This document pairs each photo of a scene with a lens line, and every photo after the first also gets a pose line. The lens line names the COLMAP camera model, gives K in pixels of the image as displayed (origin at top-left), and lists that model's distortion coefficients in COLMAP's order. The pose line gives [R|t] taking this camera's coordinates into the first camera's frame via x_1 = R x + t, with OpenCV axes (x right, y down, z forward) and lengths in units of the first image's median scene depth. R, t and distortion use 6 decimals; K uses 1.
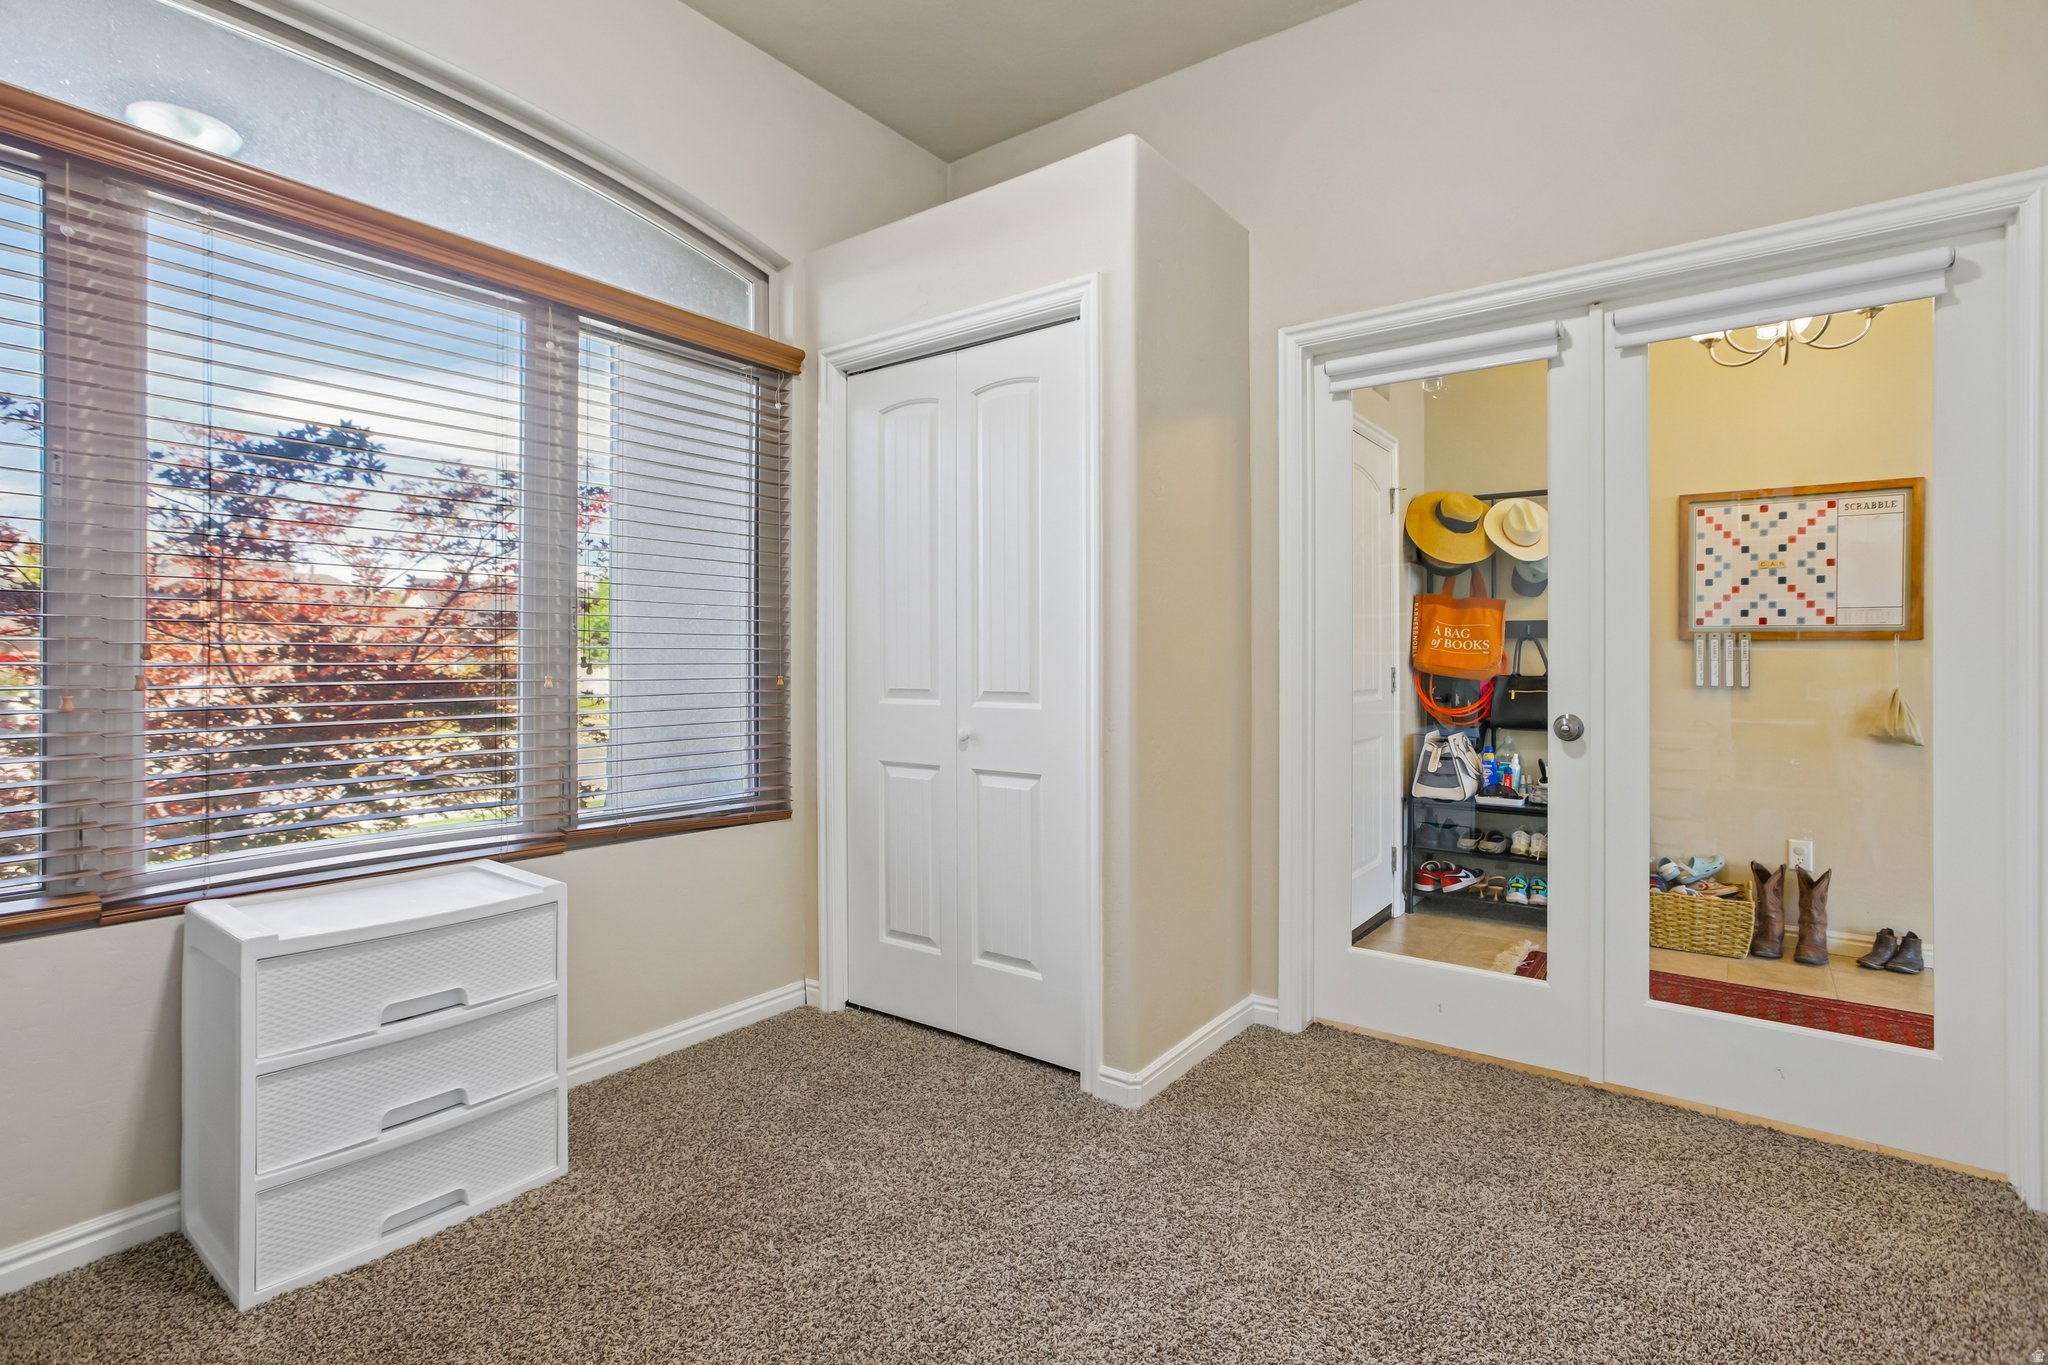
lens RADIAL K [[982.2, 0, 1035.2], [0, 982.2, 661.9], [0, 0, 1]] dist [-0.020965, 0.018014]
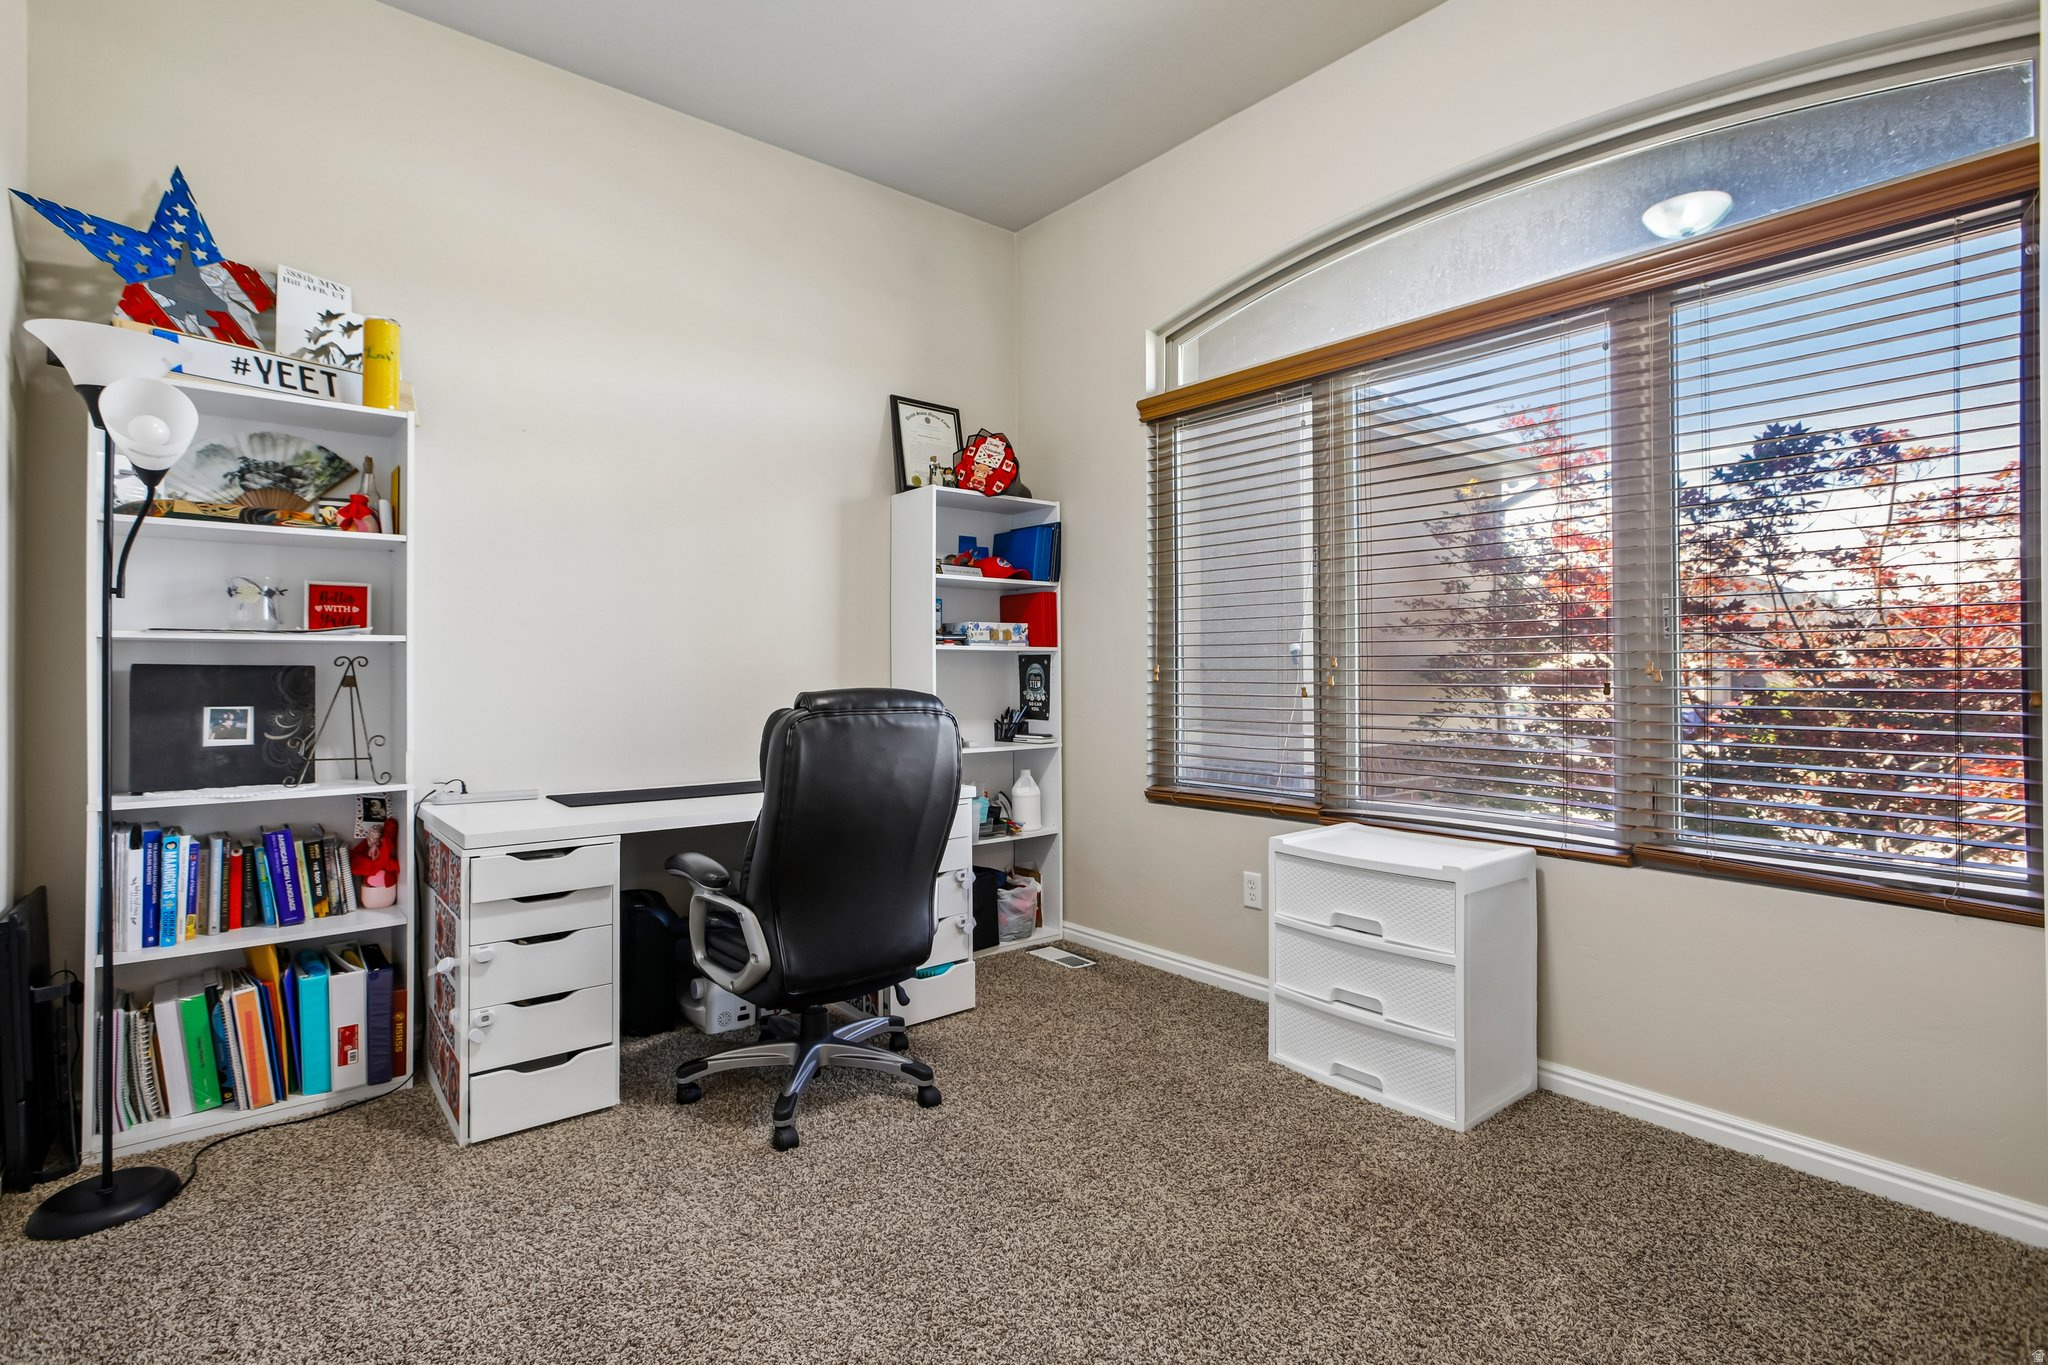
lens RADIAL K [[982.2, 0, 1034.1], [0, 982.2, 679.6], [0, 0, 1]] dist [-0.020965, 0.018014]
pose [[-0.226248, 0.004828, -0.974058, 0.703702], [-0.007749, 0.999947, 0.006756, 0.011200], [0.974039, 0.009076, -0.226199, 0.783794]]
